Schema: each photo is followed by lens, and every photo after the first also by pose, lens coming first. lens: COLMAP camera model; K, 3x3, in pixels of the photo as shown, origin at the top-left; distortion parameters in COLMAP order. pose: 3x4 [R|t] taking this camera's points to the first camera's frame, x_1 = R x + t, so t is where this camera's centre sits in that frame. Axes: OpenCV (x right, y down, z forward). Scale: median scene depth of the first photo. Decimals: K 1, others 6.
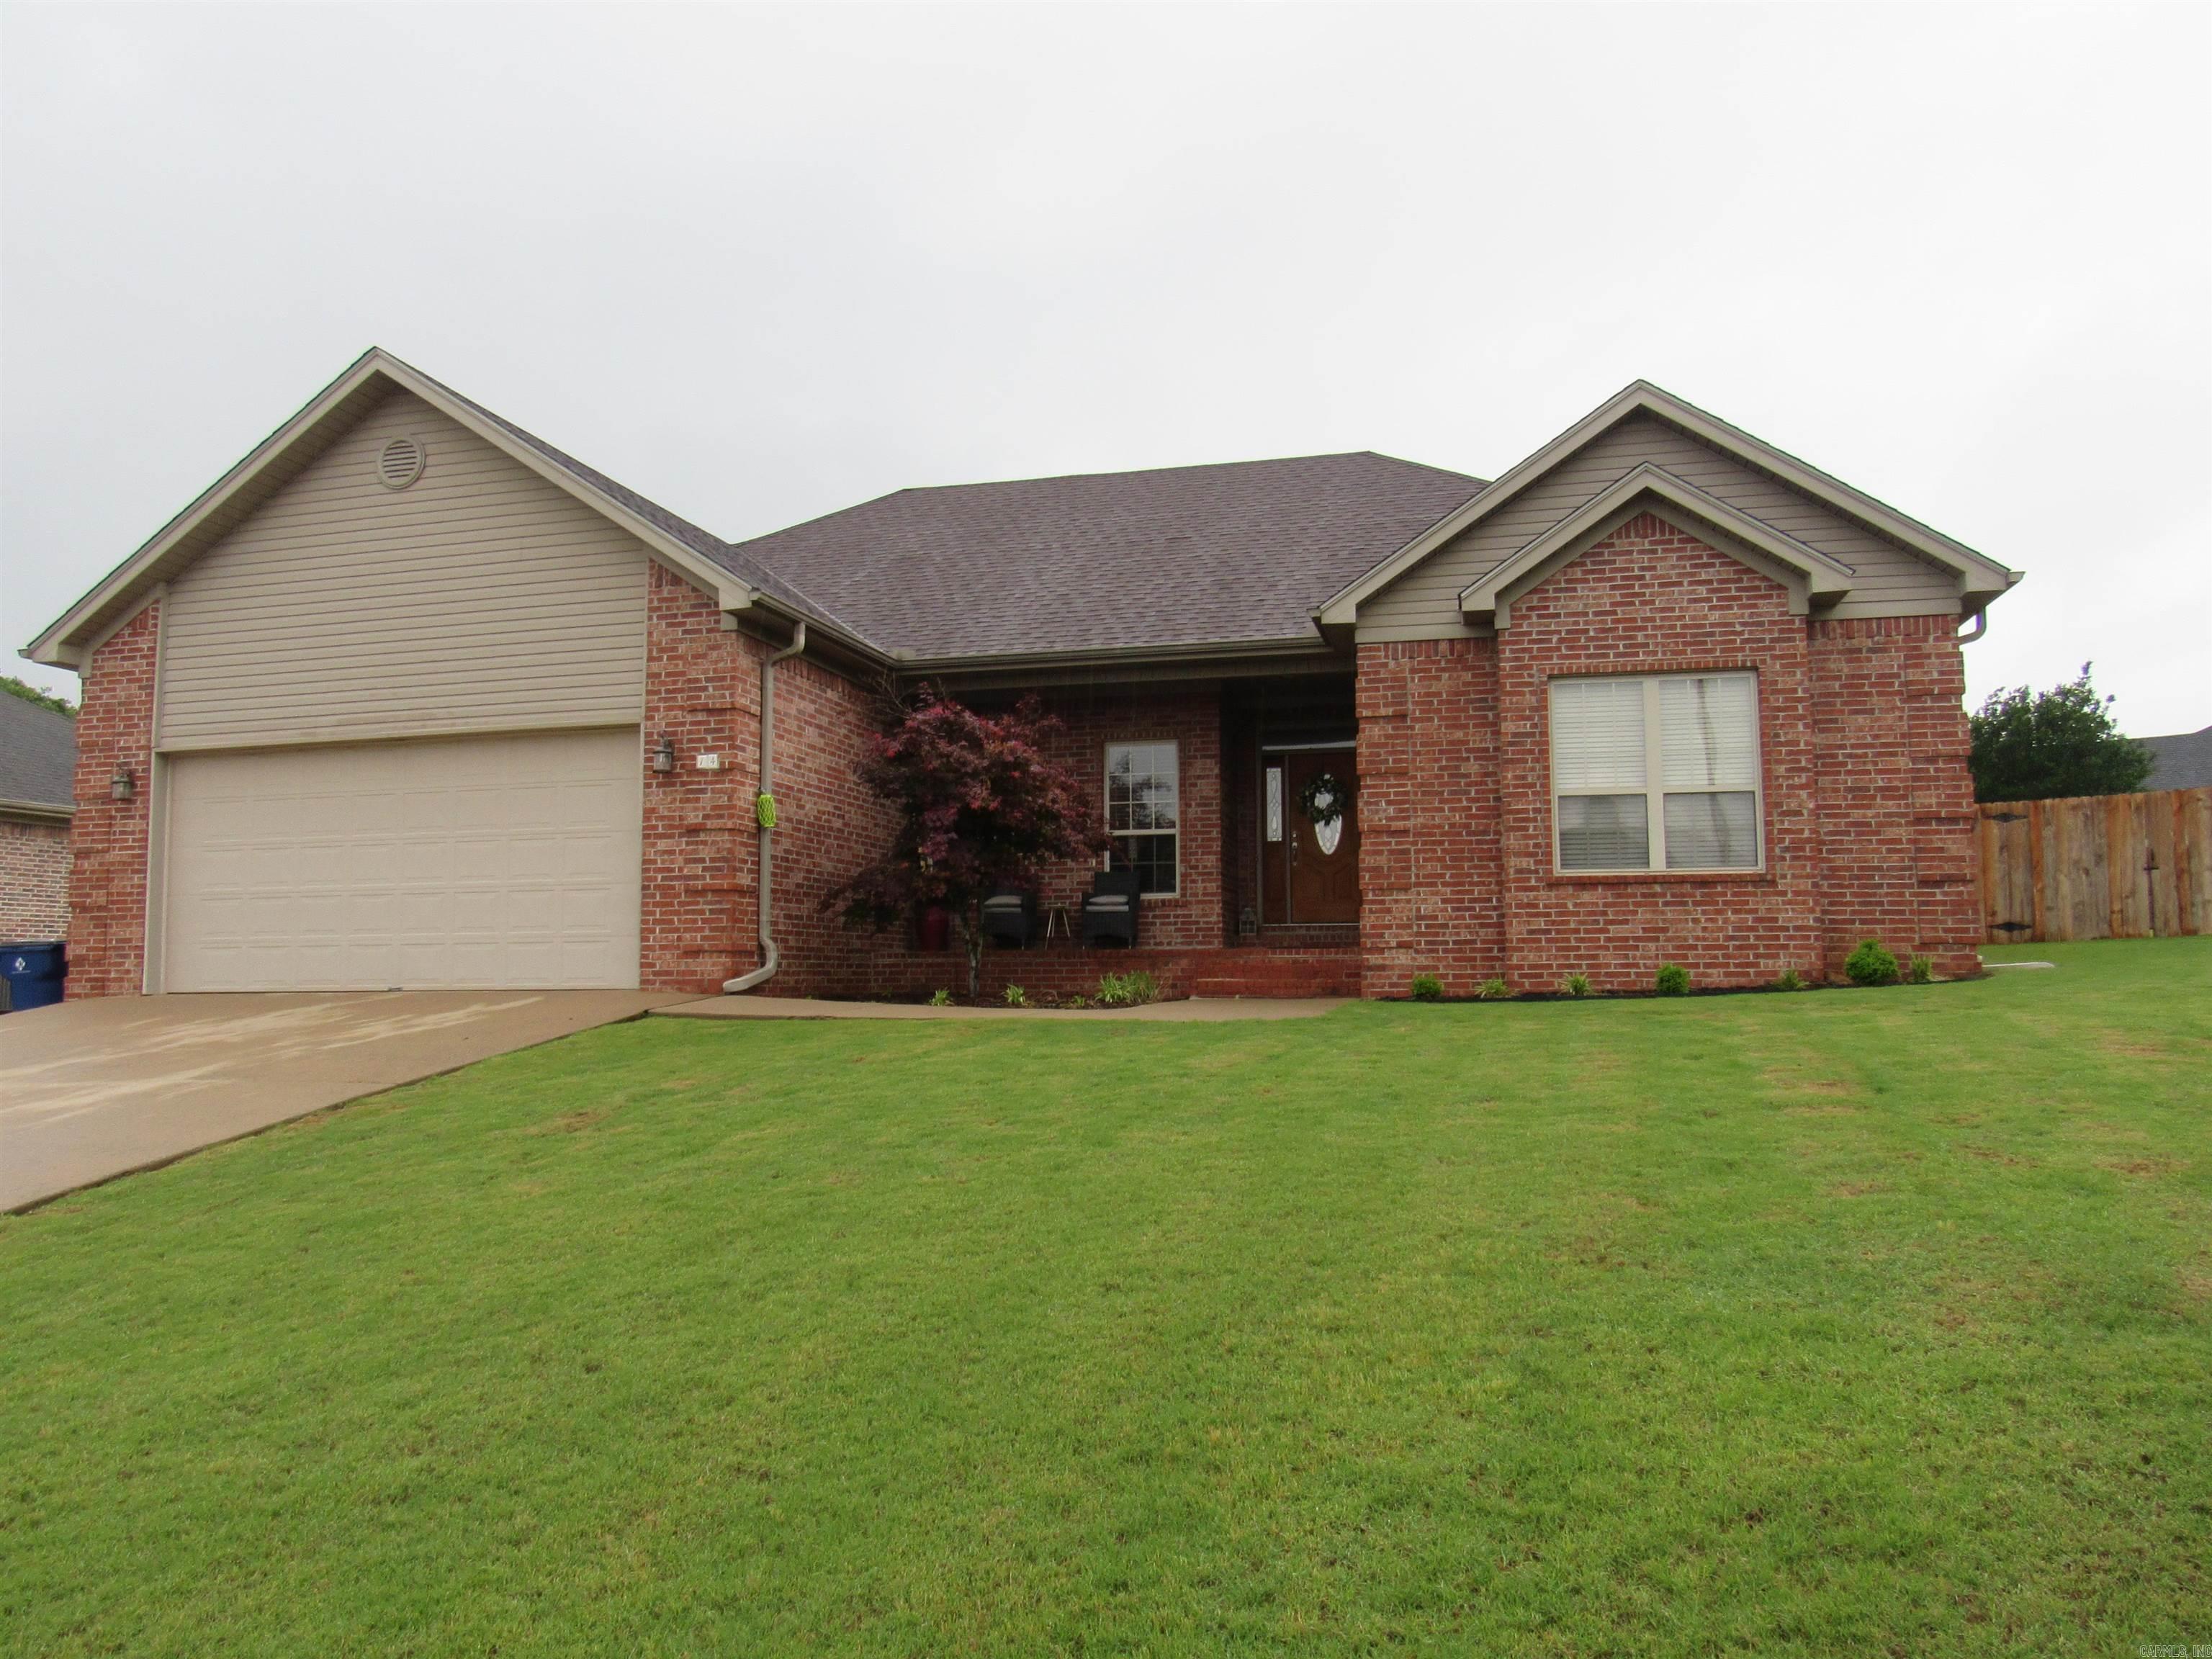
lens RADIAL K [[1596.7, 0, 1094.1], [0, 1596.7, 838.8], [0, 0, 1]] dist [-0.027356, 0.016439]
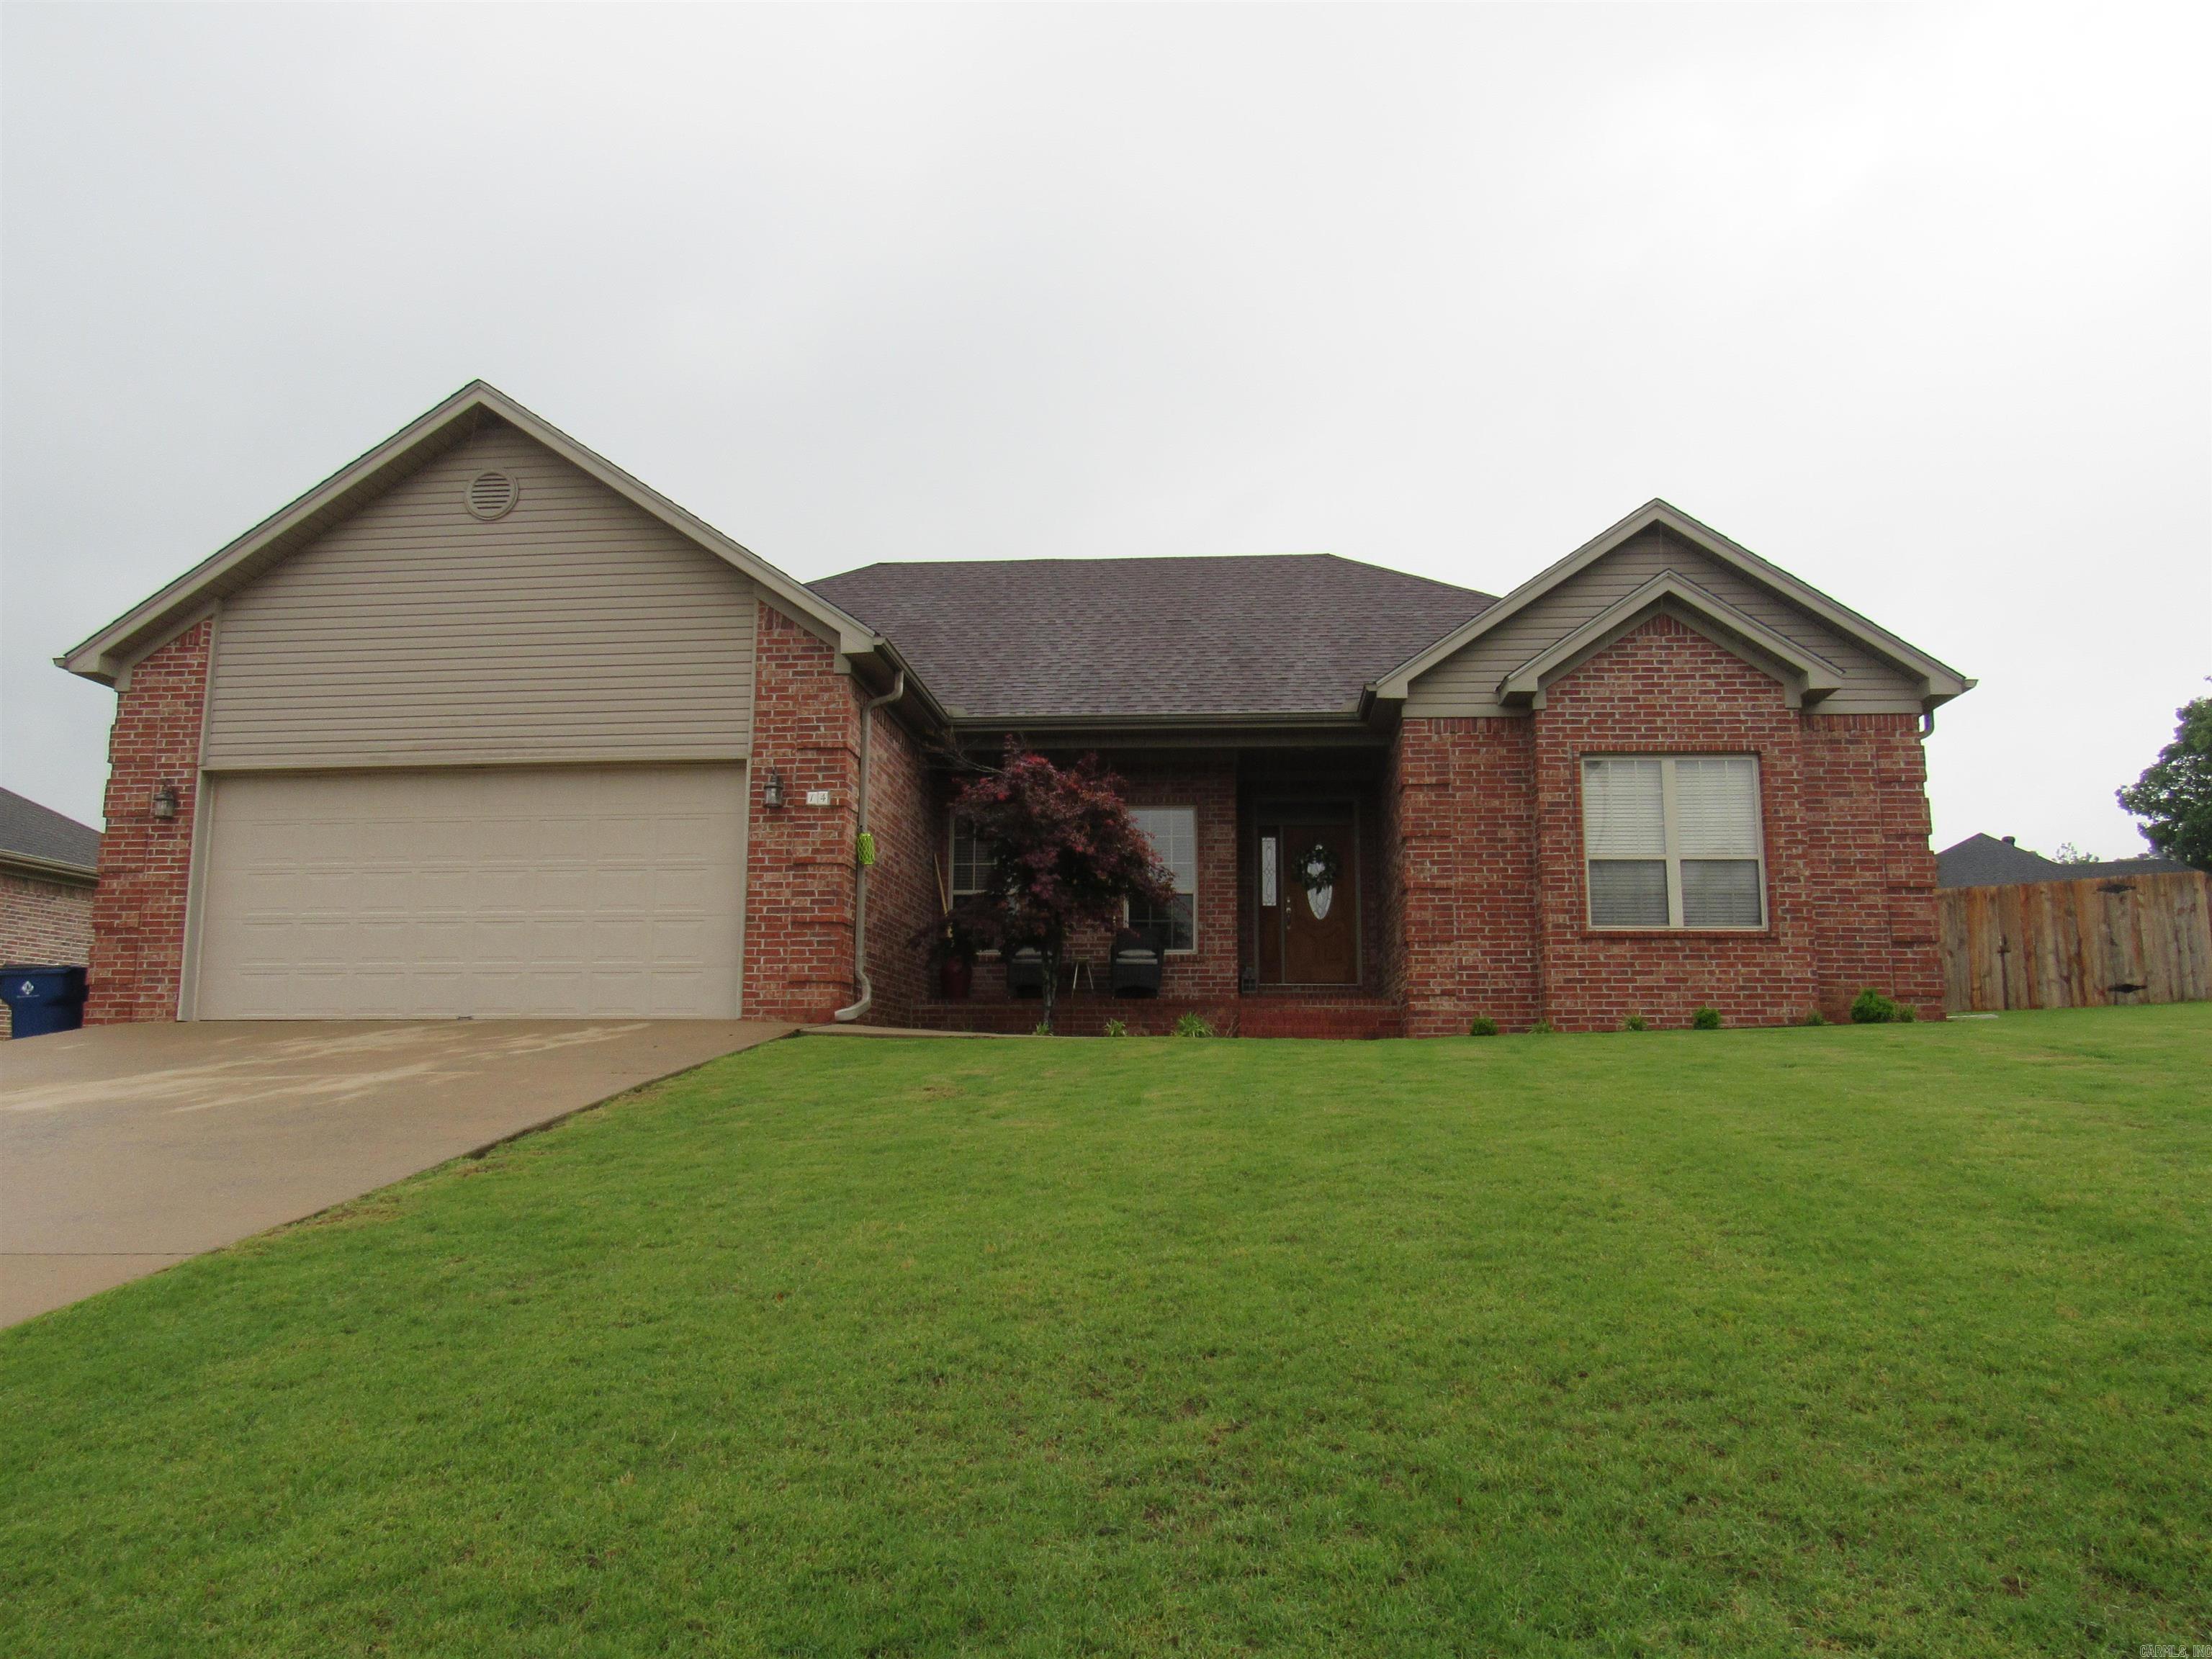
lens RADIAL K [[1596.7, 0, 1100.9], [0, 1596.7, 836.8], [0, 0, 1]] dist [-0.027356, 0.016439]
pose [[0.986524, 0.036308, 0.159534, -0.221834], [-0.025289, 0.997187, -0.070565, 0.044035], [-0.161648, 0.065579, 0.984667, -0.045305]]
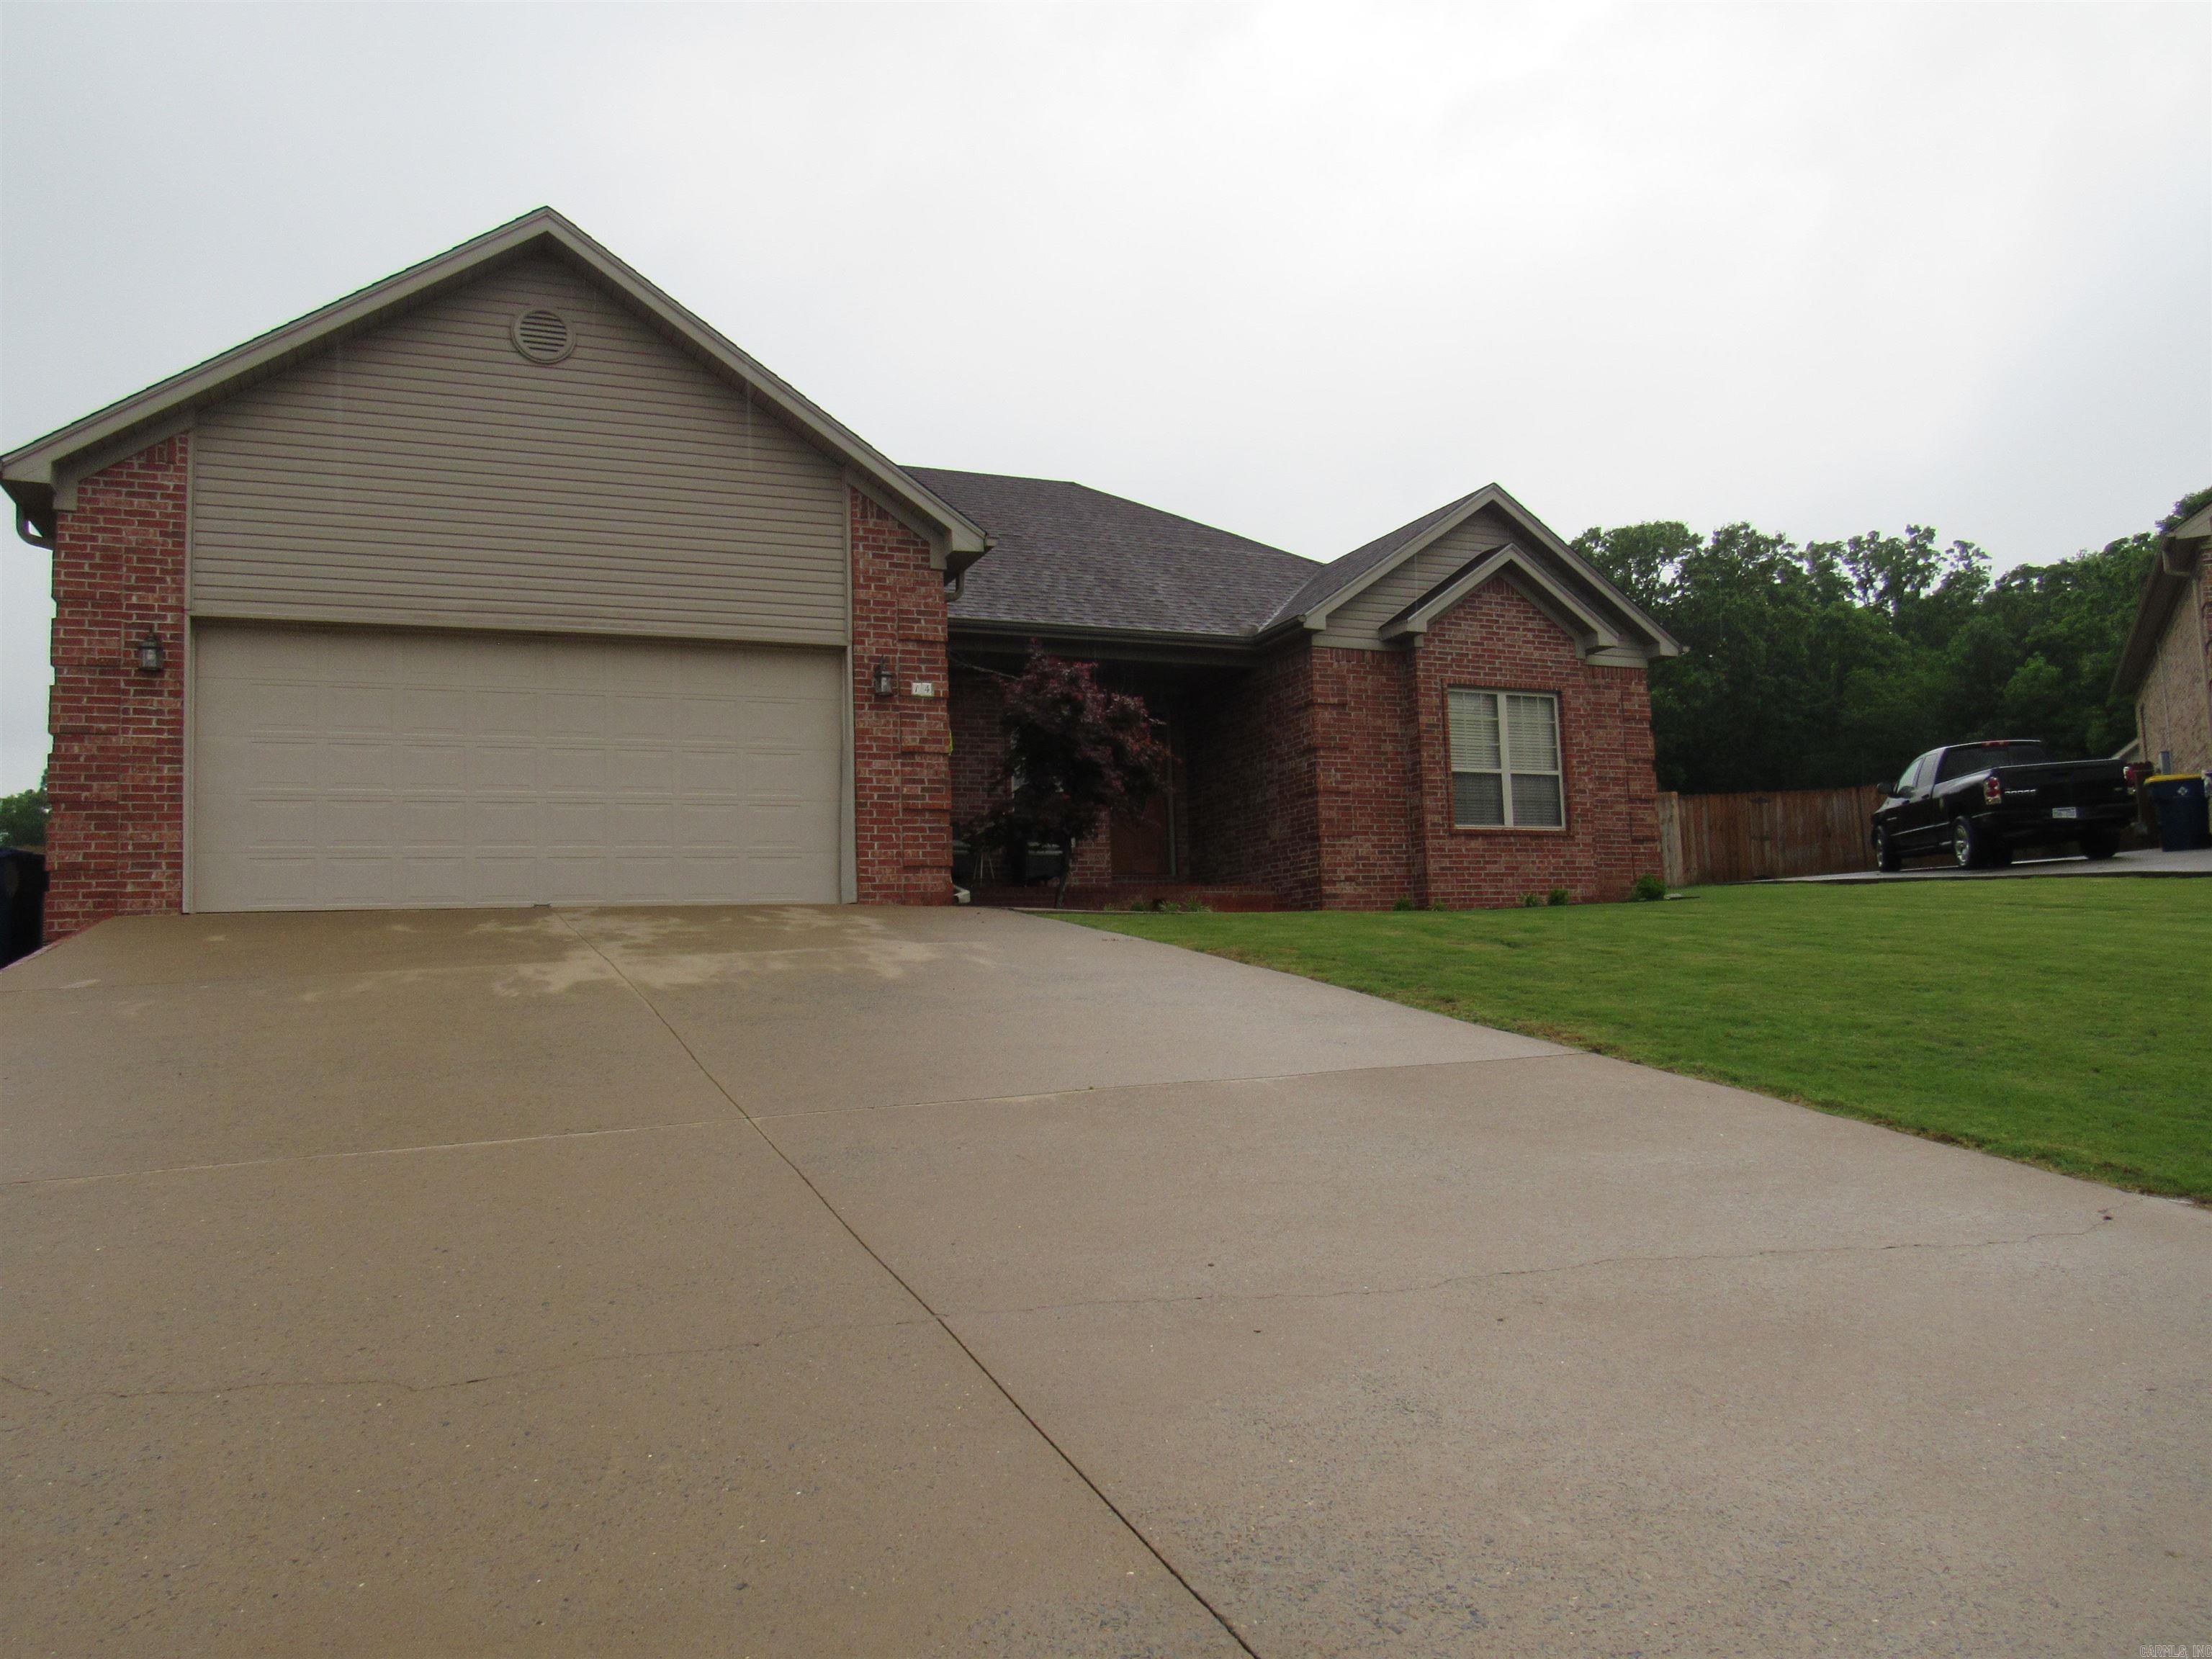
lens RADIAL K [[1596.7, 0, 1112.7], [0, 1596.7, 840.6], [0, 0, 1]] dist [-0.027356, 0.016439]
pose [[0.794316, 0.035898, 0.606443, -0.770533], [-0.026182, 0.999348, -0.024863, 0.074389], [-0.606940, 0.003871, 0.794738, 0.075359]]
